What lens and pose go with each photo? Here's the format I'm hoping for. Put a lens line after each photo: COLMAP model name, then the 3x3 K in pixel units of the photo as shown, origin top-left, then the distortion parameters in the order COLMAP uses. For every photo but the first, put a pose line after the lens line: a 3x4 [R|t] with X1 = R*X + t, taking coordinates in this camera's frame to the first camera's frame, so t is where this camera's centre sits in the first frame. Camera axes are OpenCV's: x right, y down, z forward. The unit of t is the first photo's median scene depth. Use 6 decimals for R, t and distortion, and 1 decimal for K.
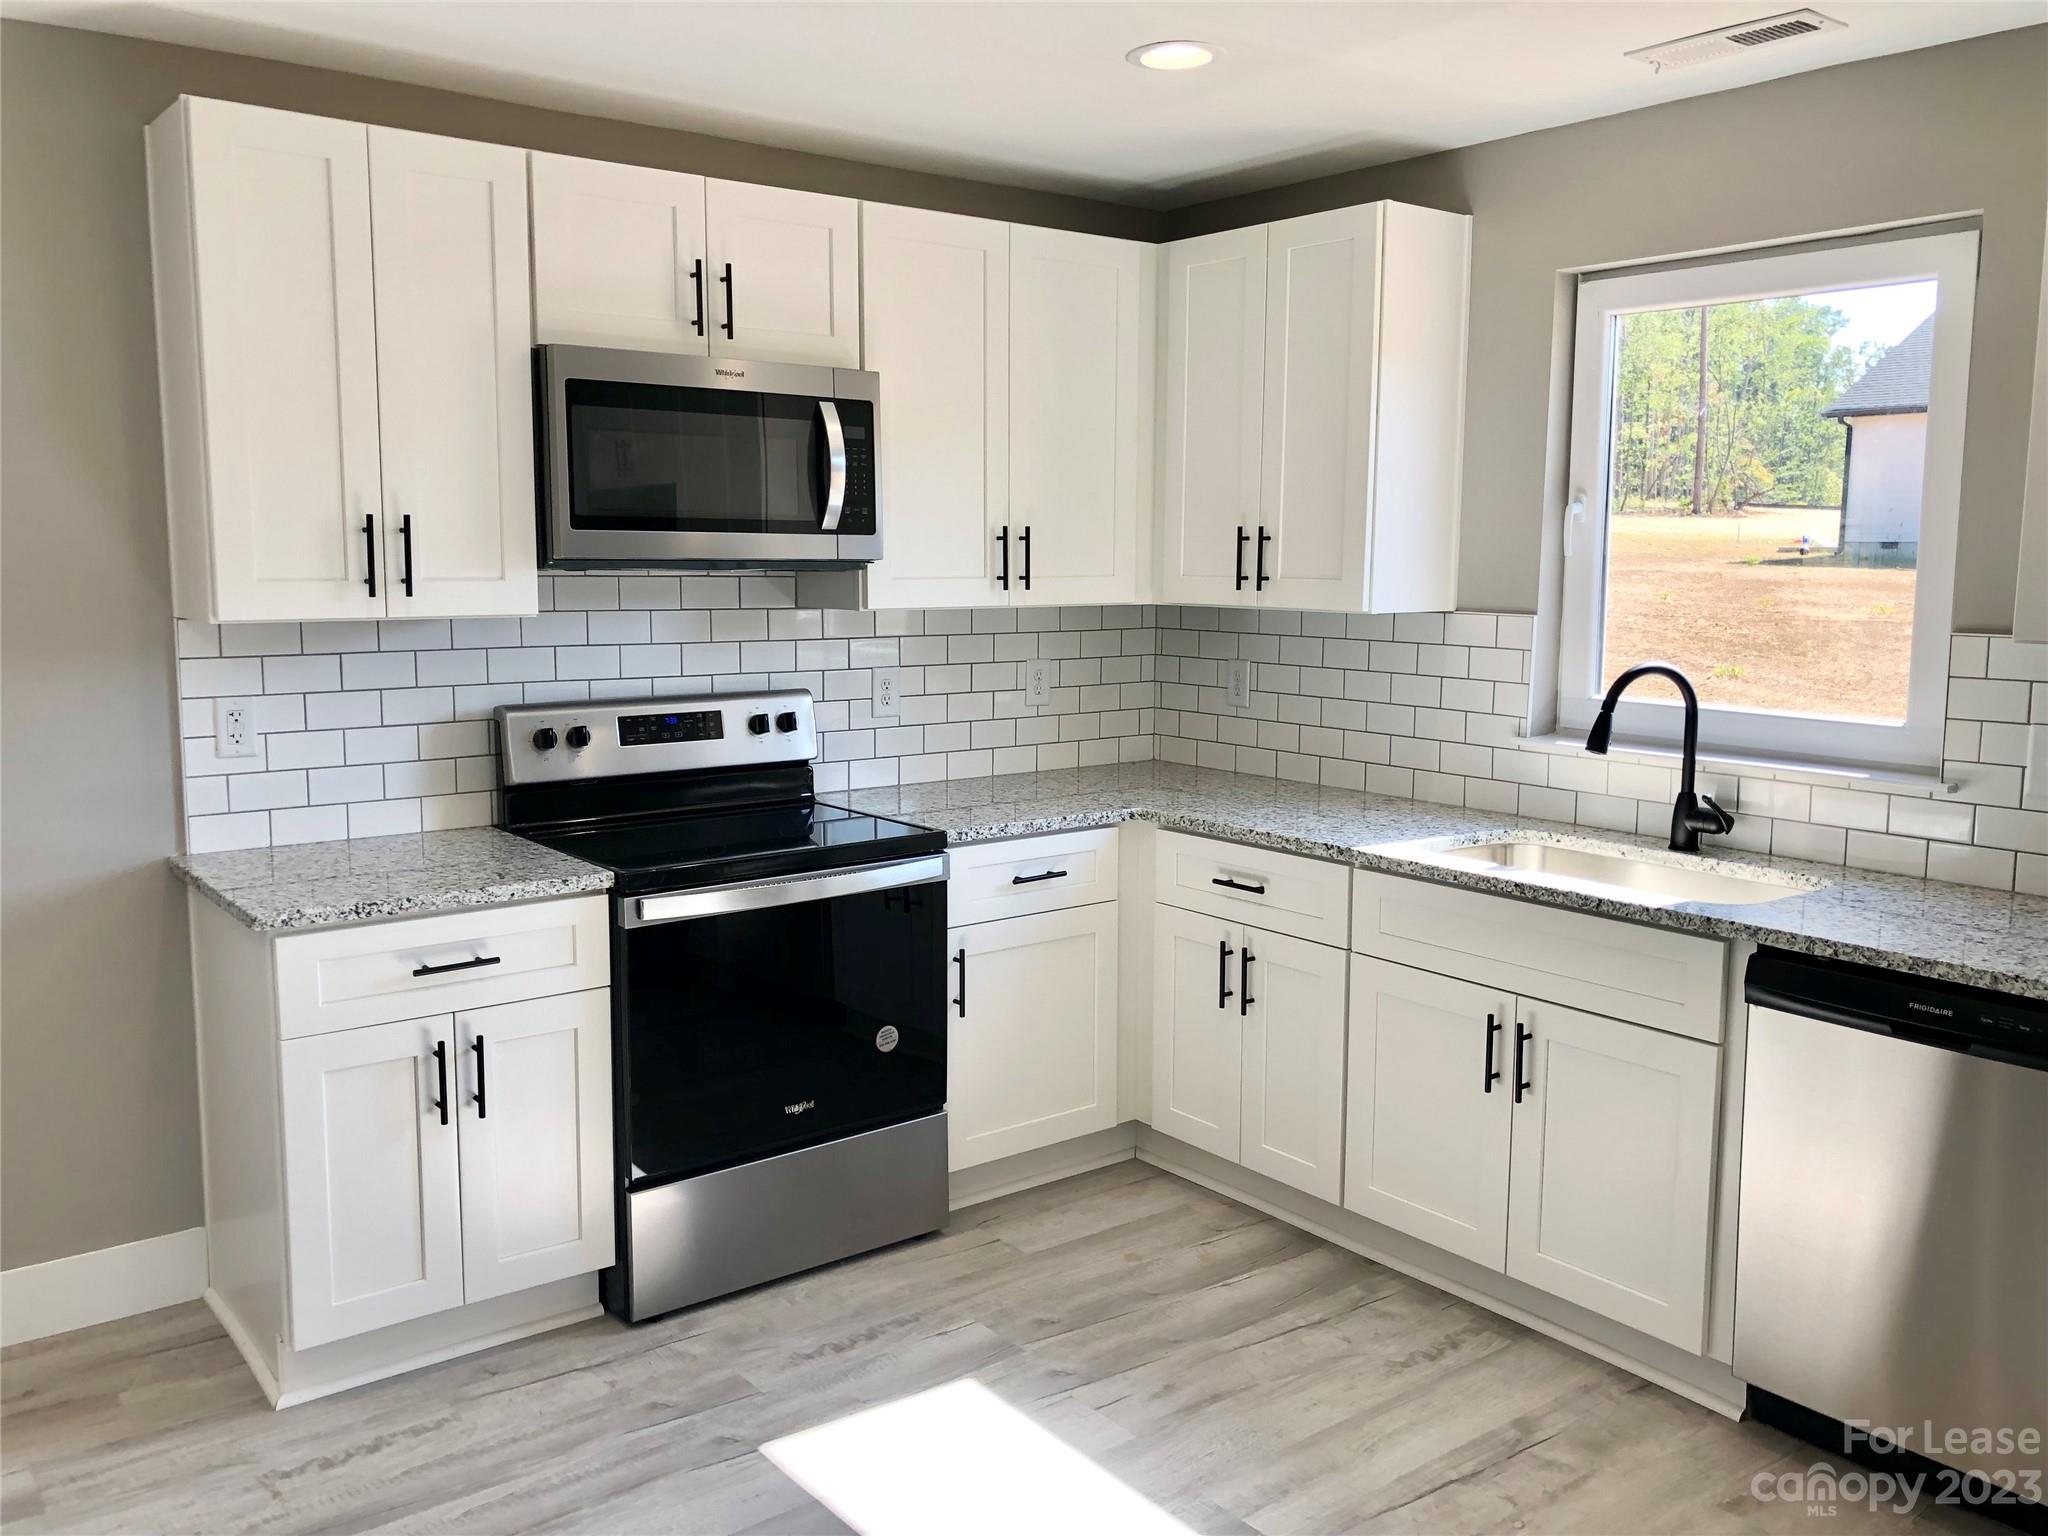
lens RADIAL K [[1686.0, 0, 1015.9], [0, 1686.0, 758.3], [0, 0, 1]] dist [0.040925, -0.040129]
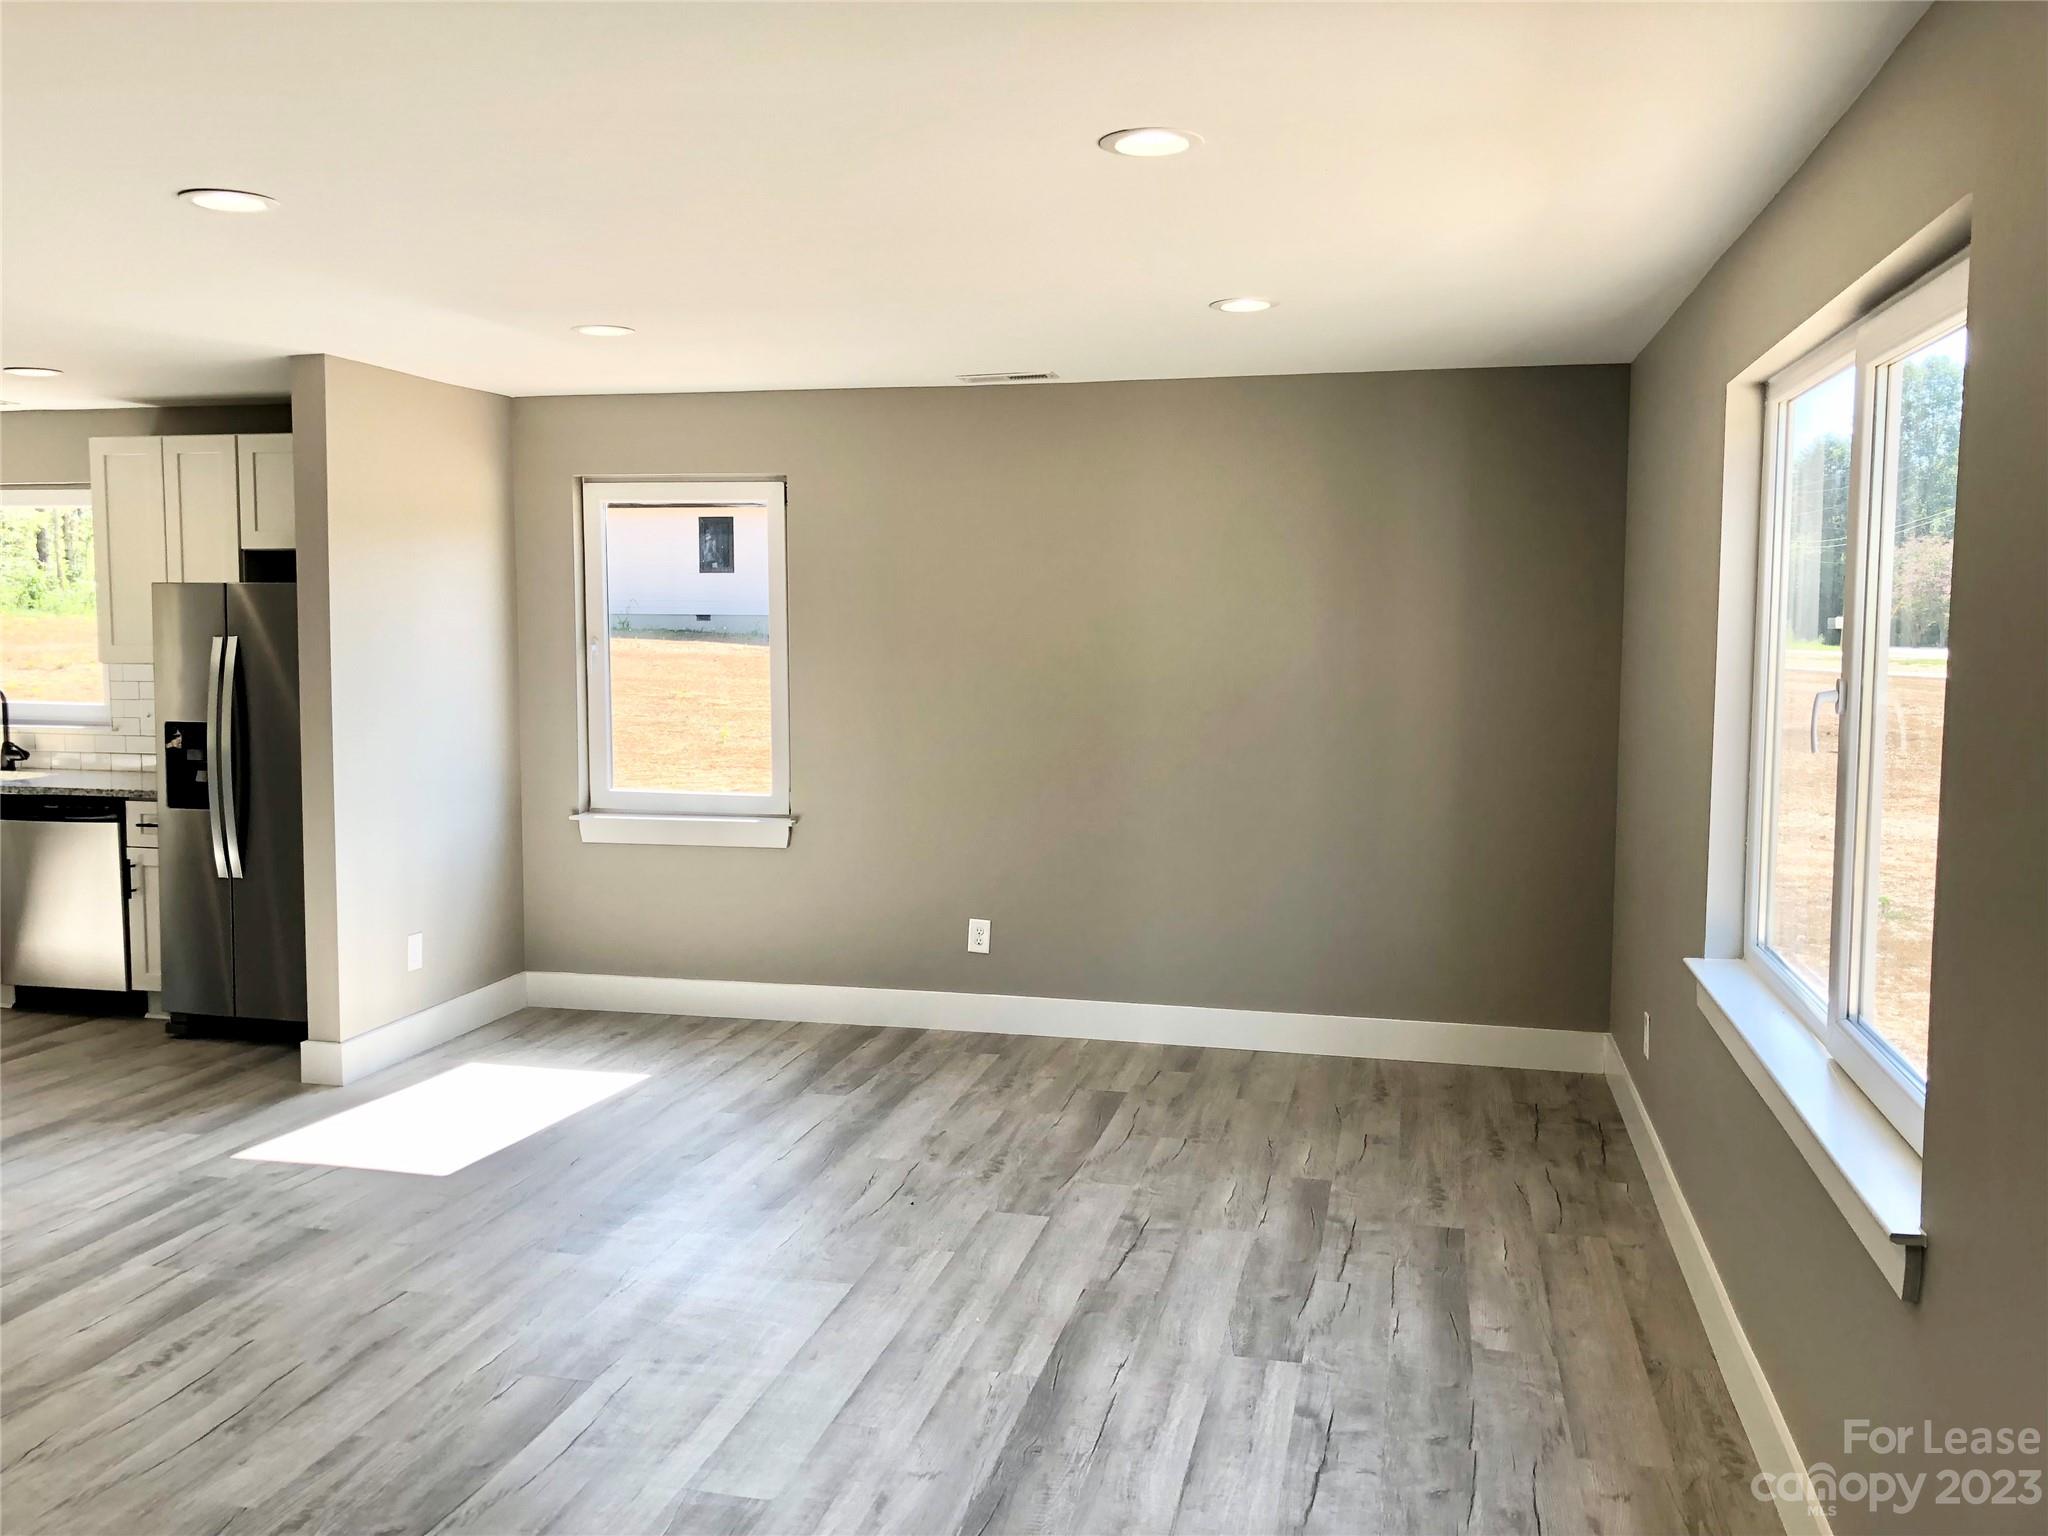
lens RADIAL K [[1686.0, 0, 1015.6], [0, 1686.0, 758.5], [0, 0, 1]] dist [0.040925, -0.040129]
pose [[0.782034, -0.055821, 0.620731, 0.066983], [0.079944, 0.996738, -0.011083, 0.162956], [-0.618087, 0.058291, 0.783945, -1.411206]]
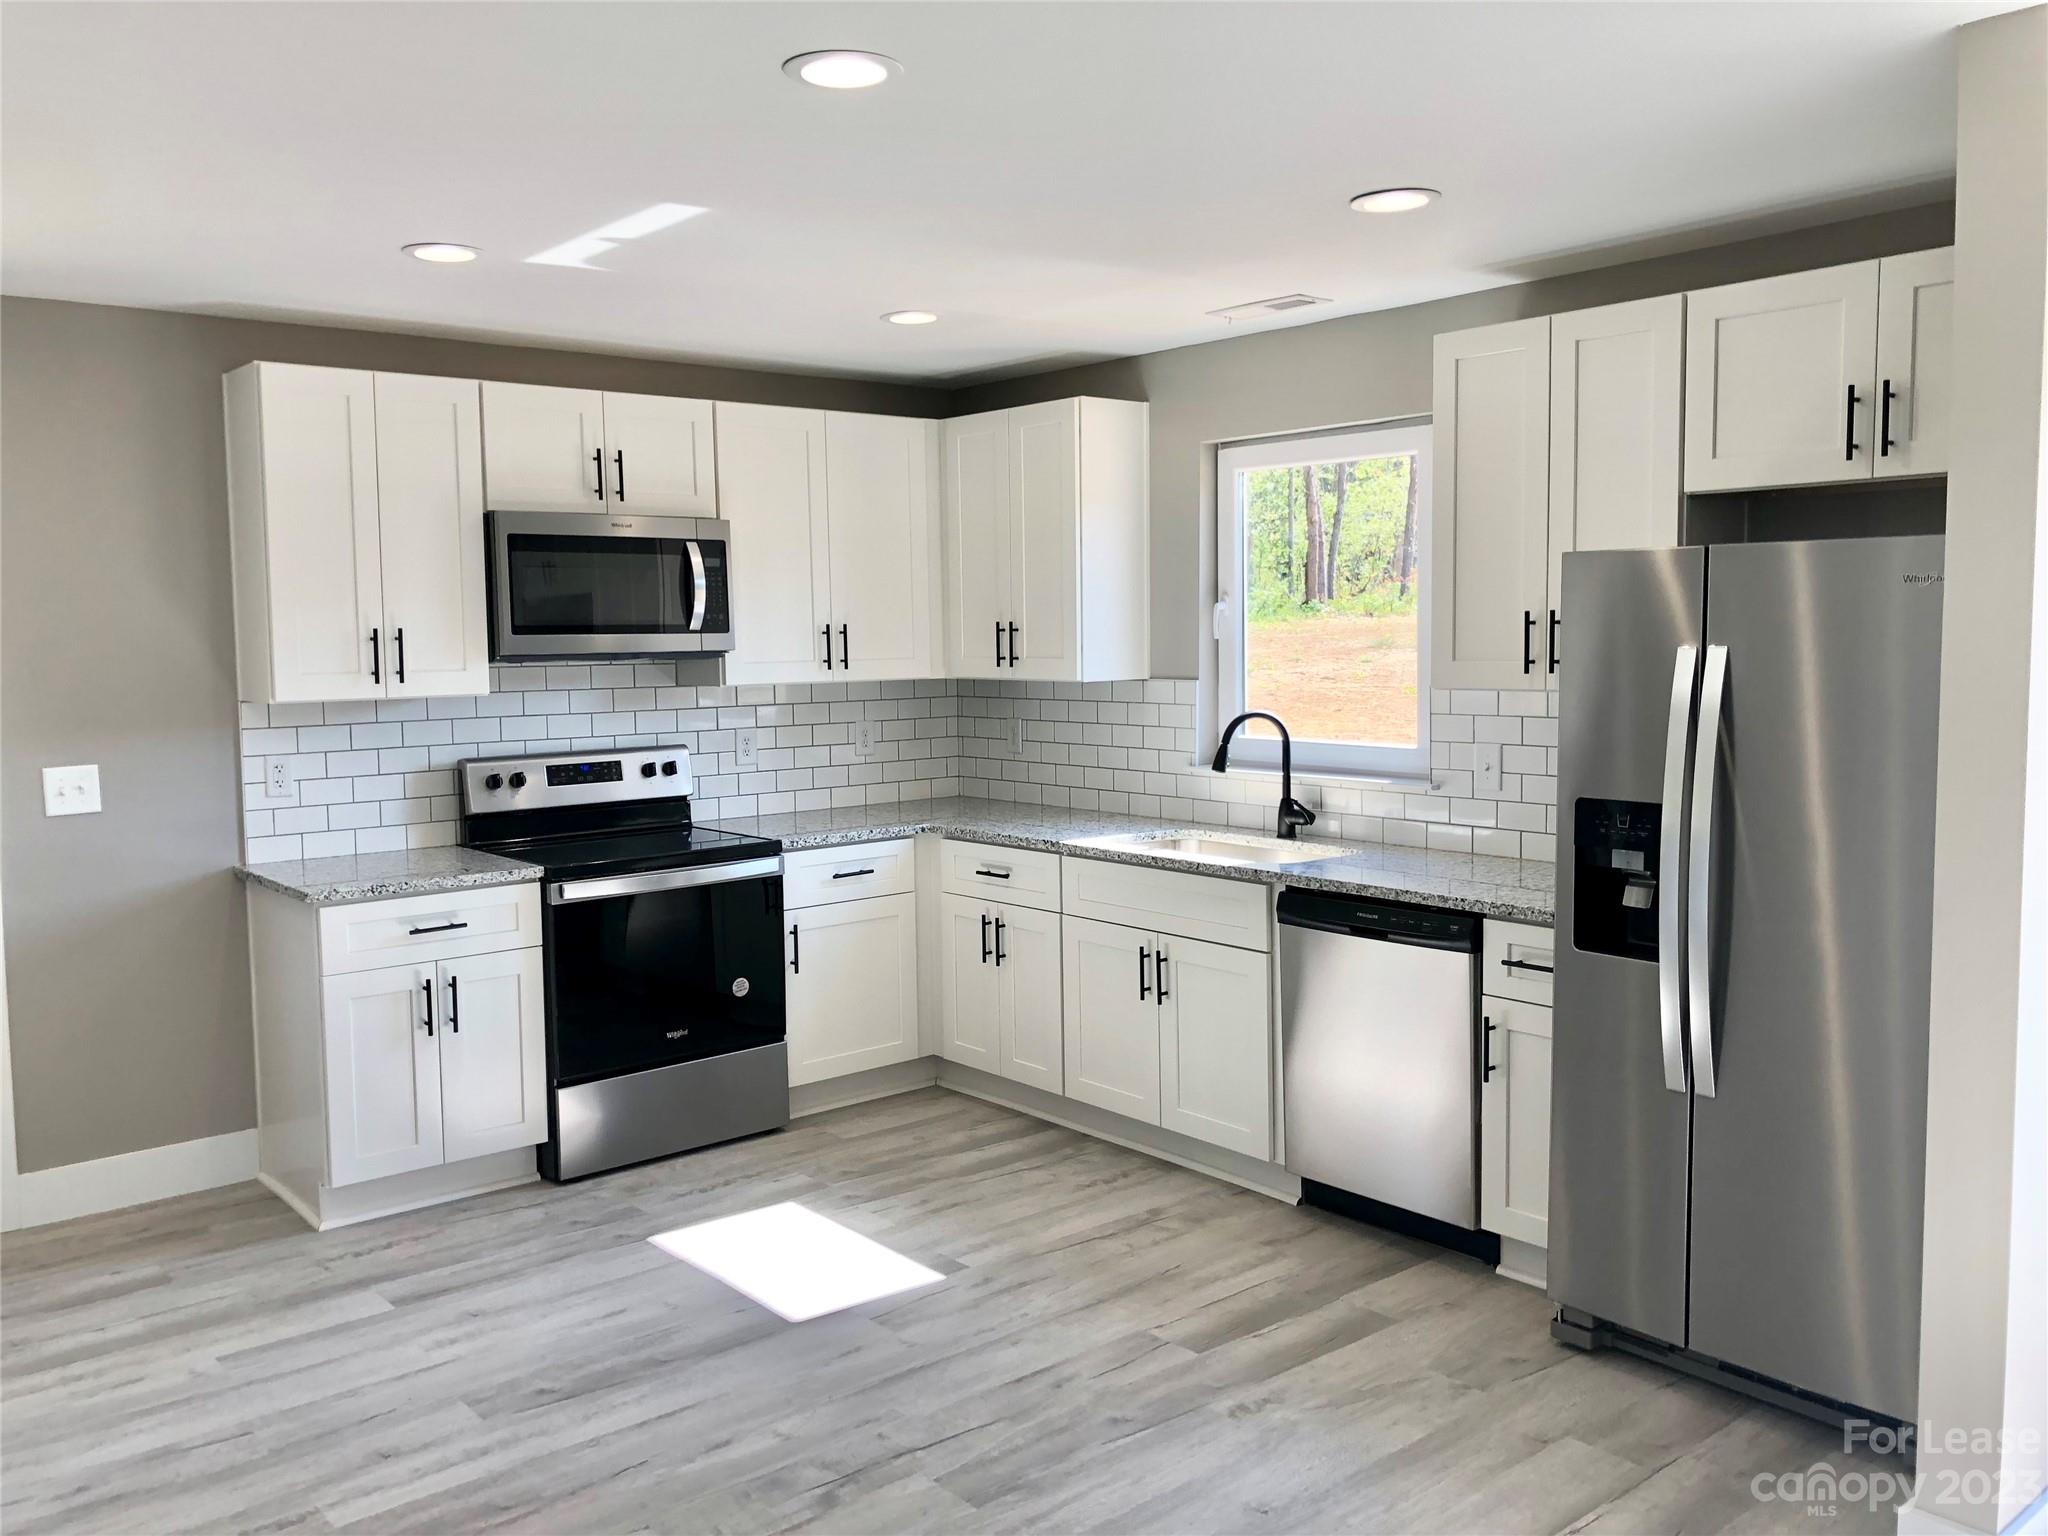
lens RADIAL K [[1686.0, 0, 1010.3], [0, 1686.0, 750.5], [0, 0, 1]] dist [0.040925, -0.040129]
pose [[0.999141, -0.023206, 0.034328, 0.109654], [0.024967, 0.998345, -0.051807, 0.048670], [-0.033069, 0.052619, 0.998067, -0.448256]]
